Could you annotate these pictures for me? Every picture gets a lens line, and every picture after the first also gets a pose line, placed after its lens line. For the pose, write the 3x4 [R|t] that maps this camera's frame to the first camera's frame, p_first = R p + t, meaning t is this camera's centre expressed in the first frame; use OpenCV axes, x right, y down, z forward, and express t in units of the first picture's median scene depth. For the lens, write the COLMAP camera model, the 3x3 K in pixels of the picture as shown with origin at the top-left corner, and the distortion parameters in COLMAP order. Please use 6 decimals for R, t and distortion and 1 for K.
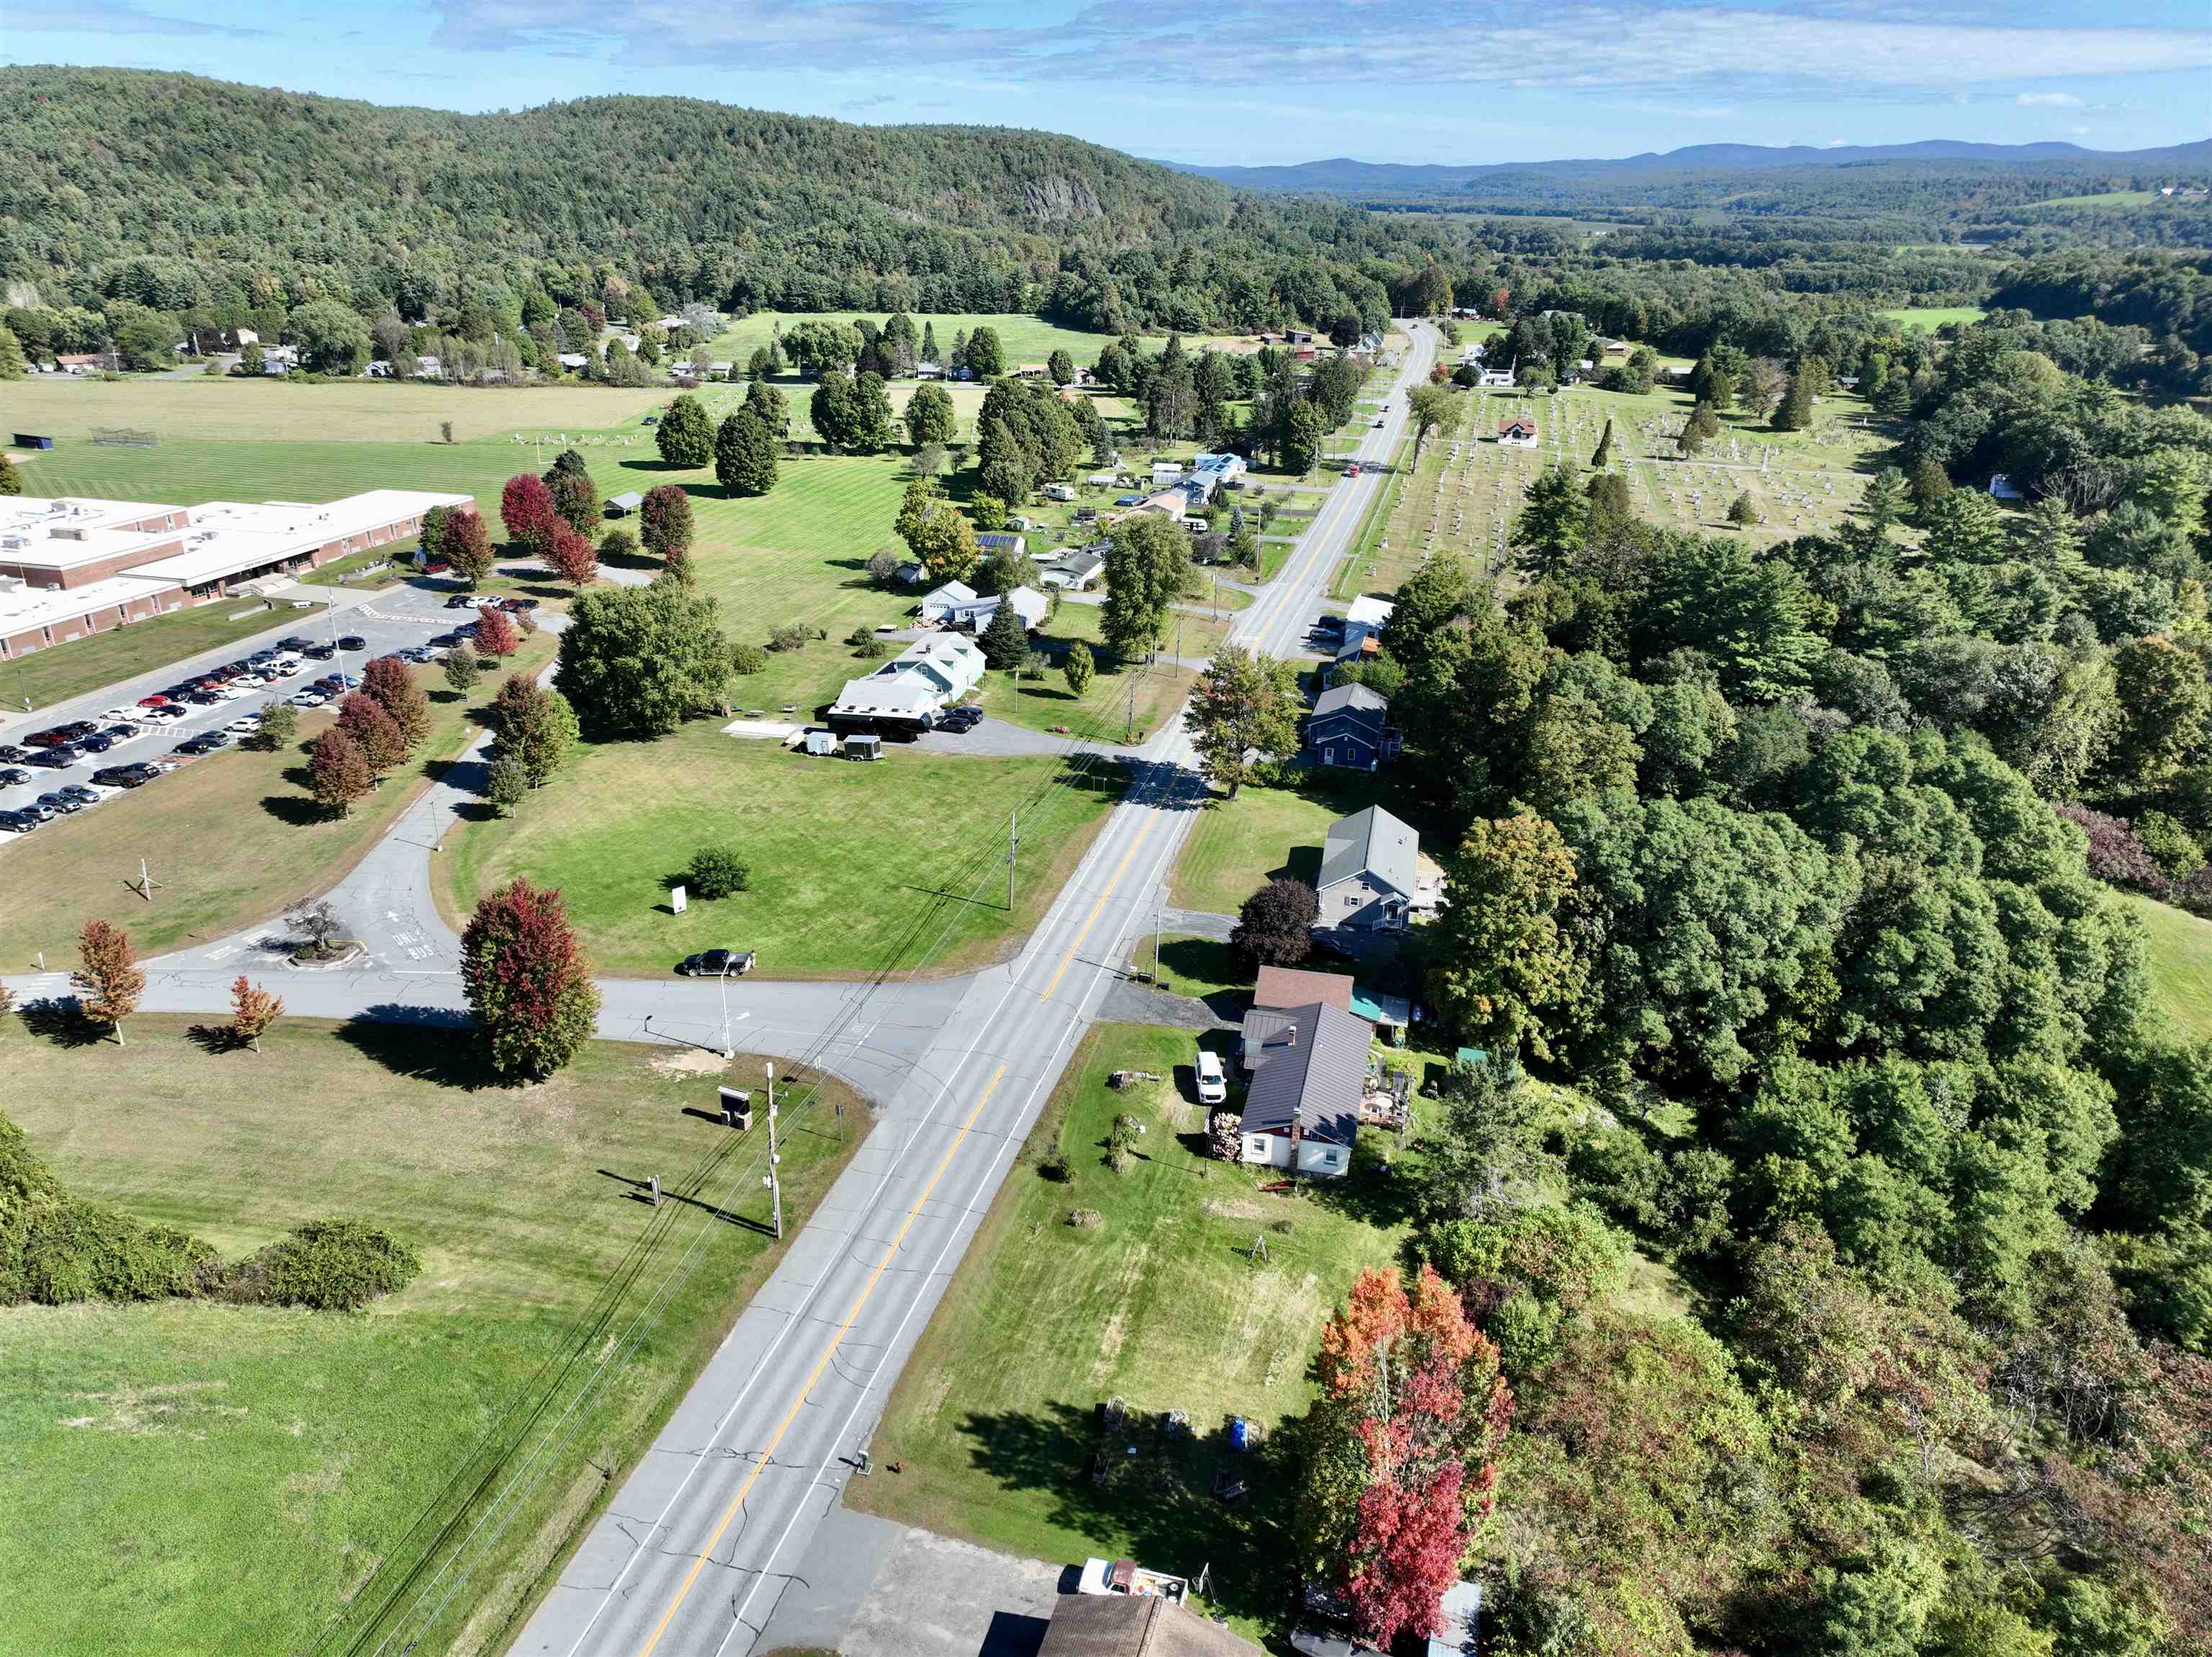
lens RADIAL K [[1534.5, 0, 1104.1], [0, 1534.5, 853.3], [0, 0, 1]] dist [0.001204, 0.008317]
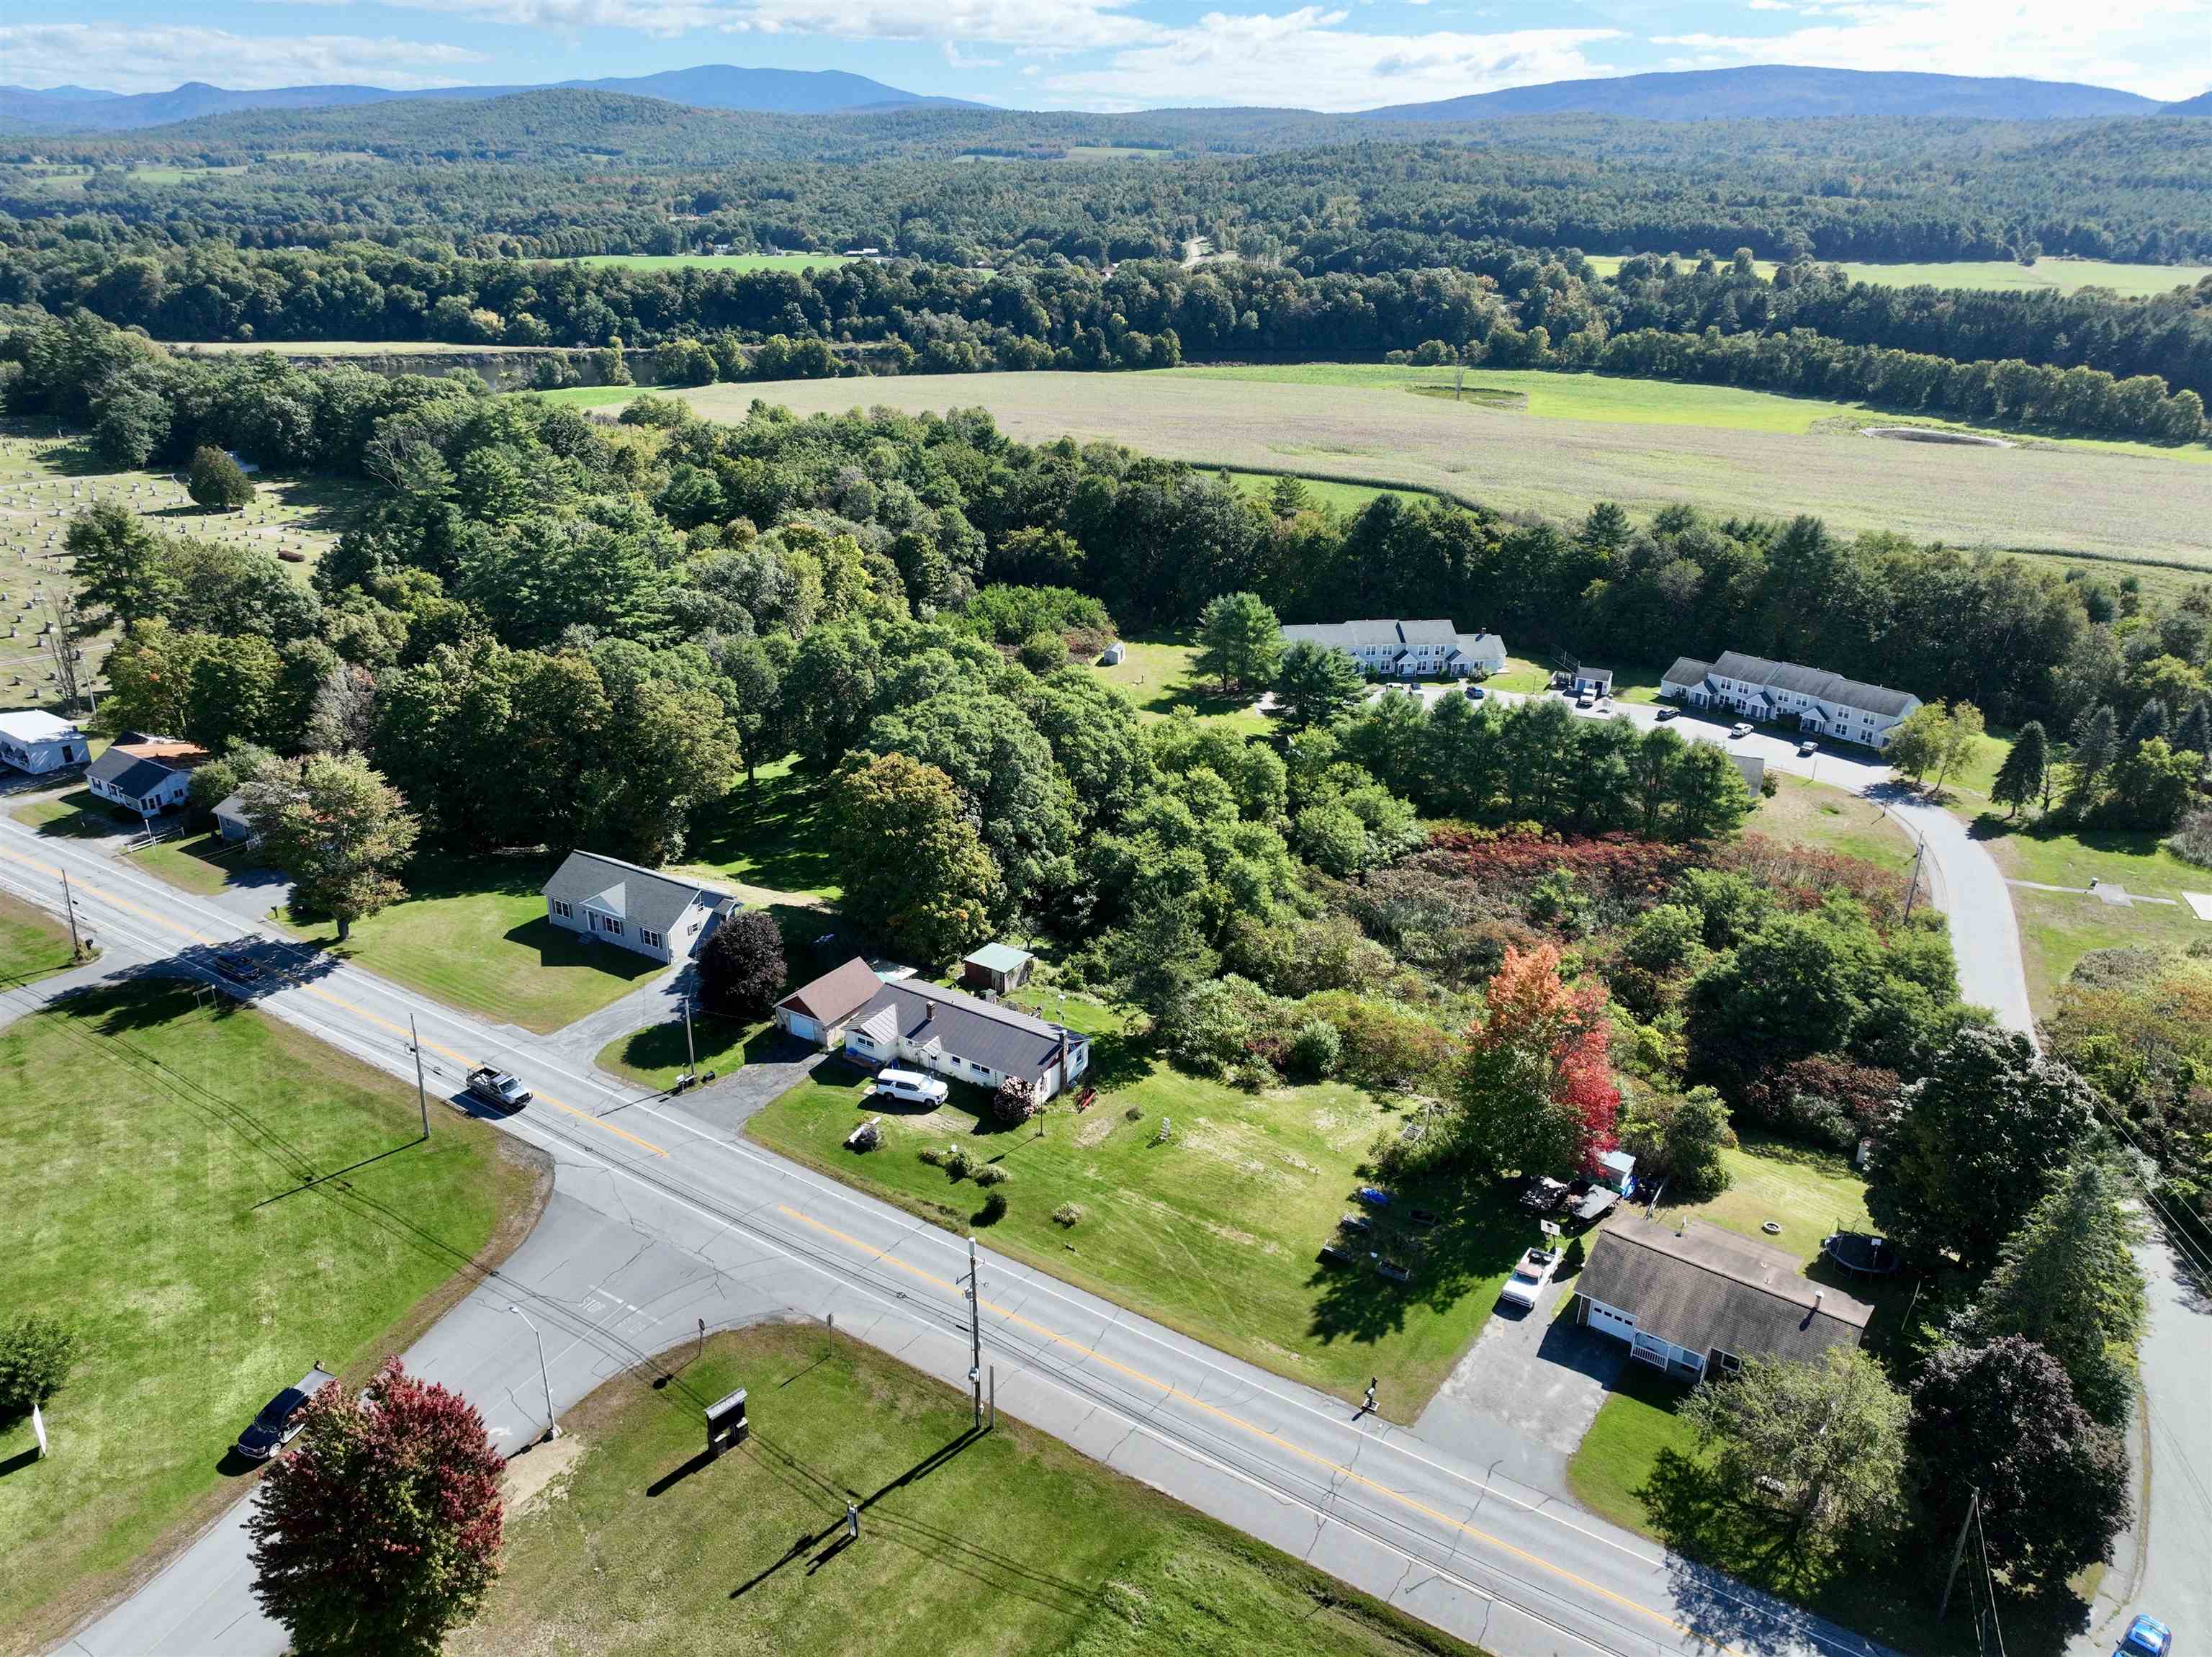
lens RADIAL K [[1548.5, 0, 1111.3], [0, 1548.5, 828.1], [0, 0, 1]] dist [-0.008906, 0.024849]
pose [[0.319382, -0.374279, 0.870580, -0.678177], [0.374076, 0.893883, 0.247063, -0.196118], [-0.870667, 0.246756, 0.425499, 0.408374]]
